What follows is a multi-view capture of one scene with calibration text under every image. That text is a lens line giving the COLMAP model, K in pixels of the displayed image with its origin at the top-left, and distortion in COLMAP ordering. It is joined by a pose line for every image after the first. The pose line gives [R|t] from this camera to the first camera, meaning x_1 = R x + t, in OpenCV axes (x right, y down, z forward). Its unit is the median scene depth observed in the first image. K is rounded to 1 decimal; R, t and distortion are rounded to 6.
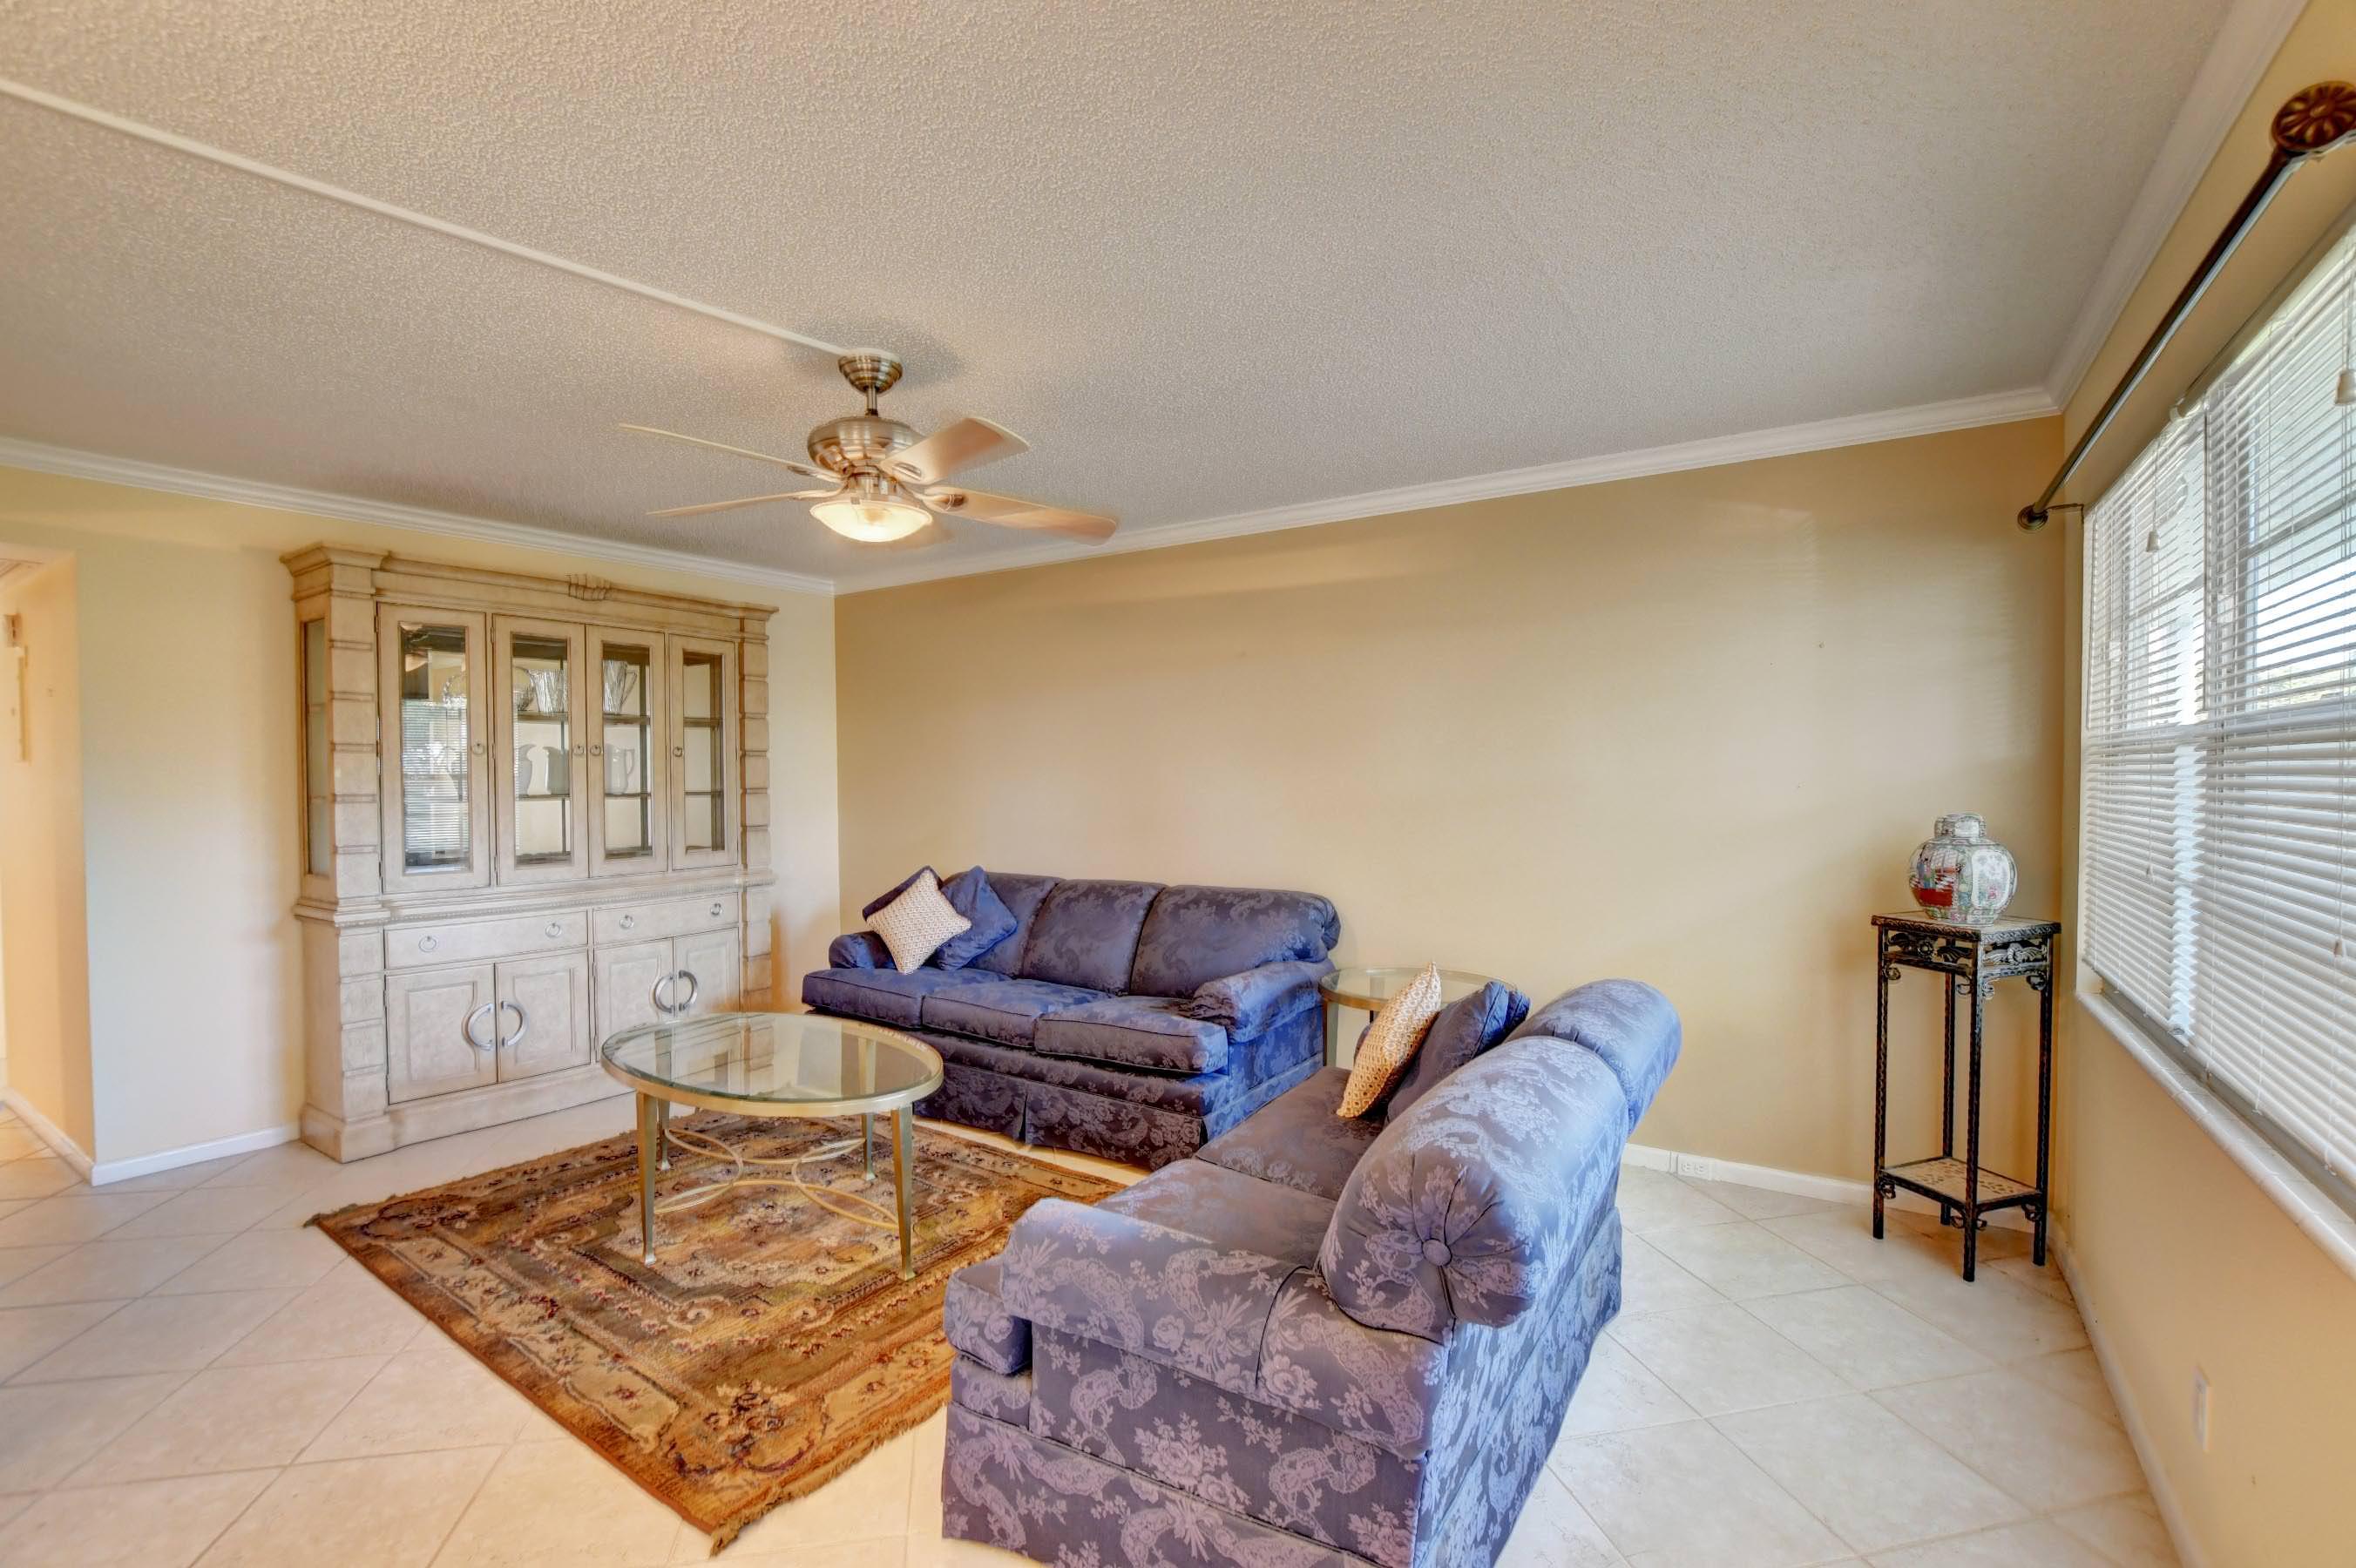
lens RADIAL K [[1036.7, 0, 1190.7], [0, 1036.7, 797.2], [0, 0, 1]] dist [-0.034615, 0.005567]
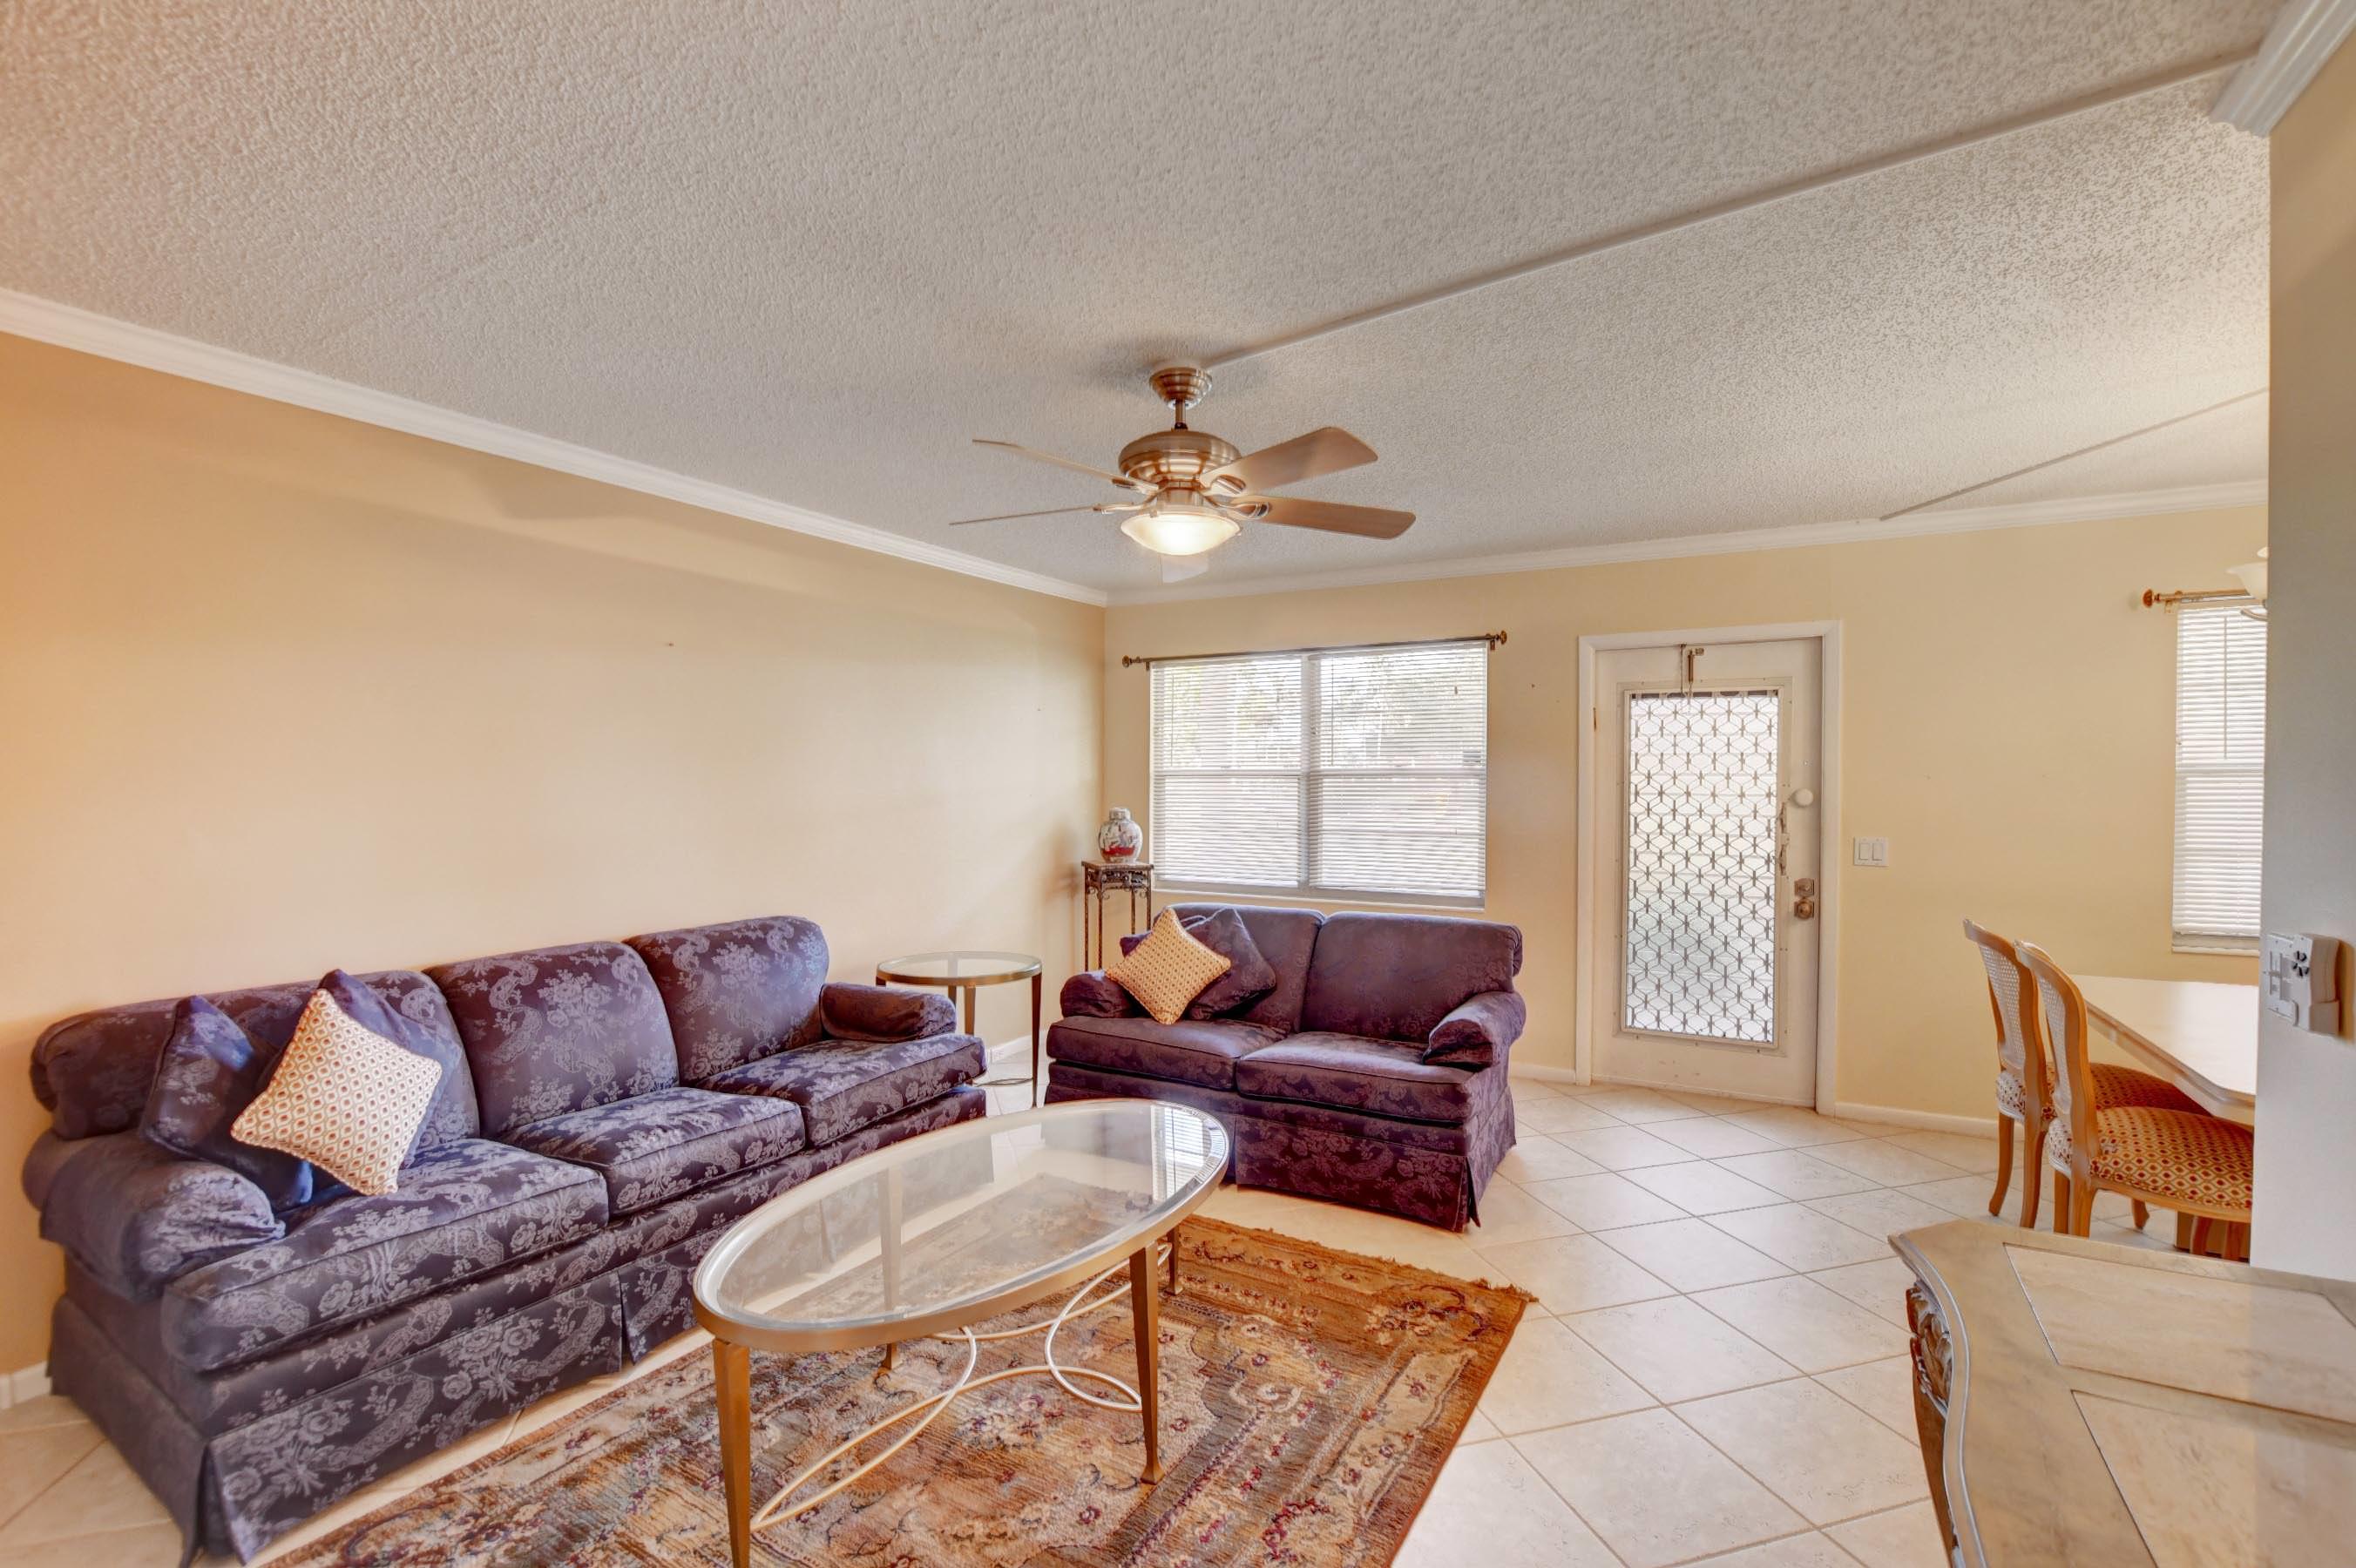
lens RADIAL K [[1036.7, 0, 1189.5], [0, 1036.7, 778.5], [0, 0, 1]] dist [-0.034615, 0.005567]
pose [[-0.093541, 0.012696, 0.995534, -0.892950], [0.018972, 0.999760, -0.010967, -0.006145], [-0.995435, 0.017862, -0.093760, 0.755110]]
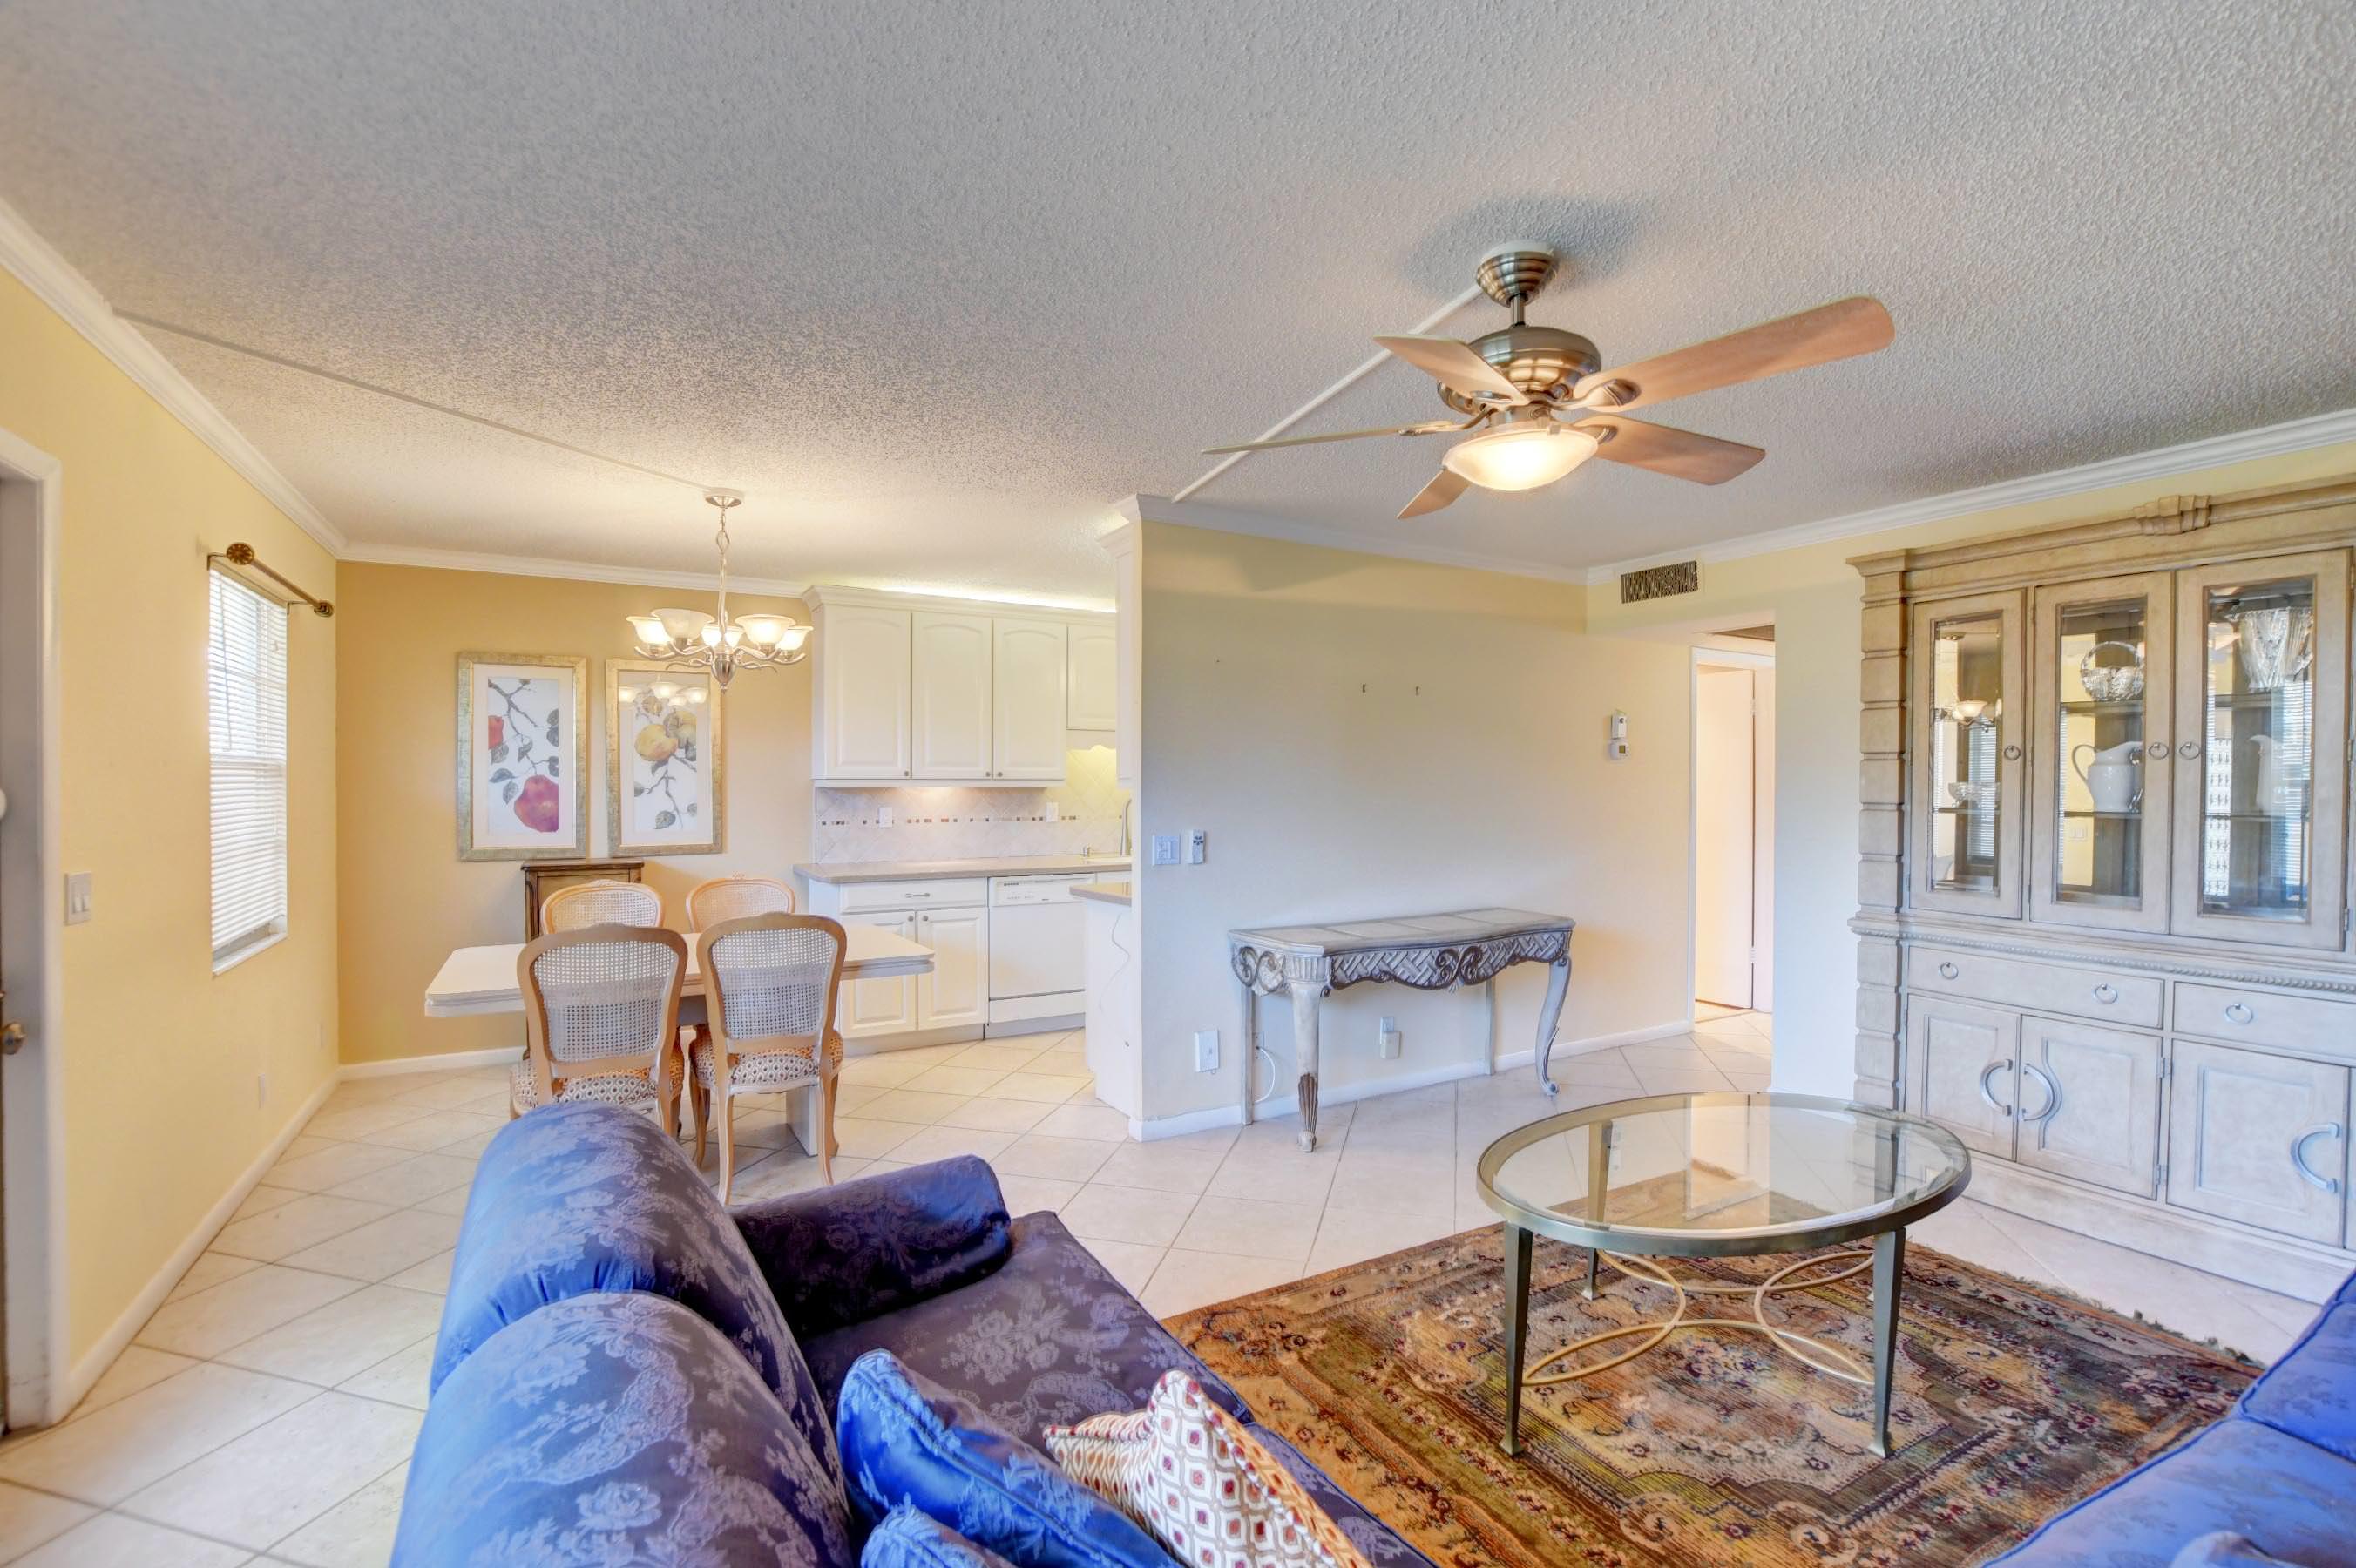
lens RADIAL K [[1036.7, 0, 1183.2], [0, 1036.7, 789.6], [0, 0, 1]] dist [-0.034615, 0.005567]
pose [[-0.453400, 0.009387, -0.891258, 0.347871], [-0.024151, 0.999448, 0.022813, -0.020234], [0.890980, 0.031868, -0.452923, 0.774803]]
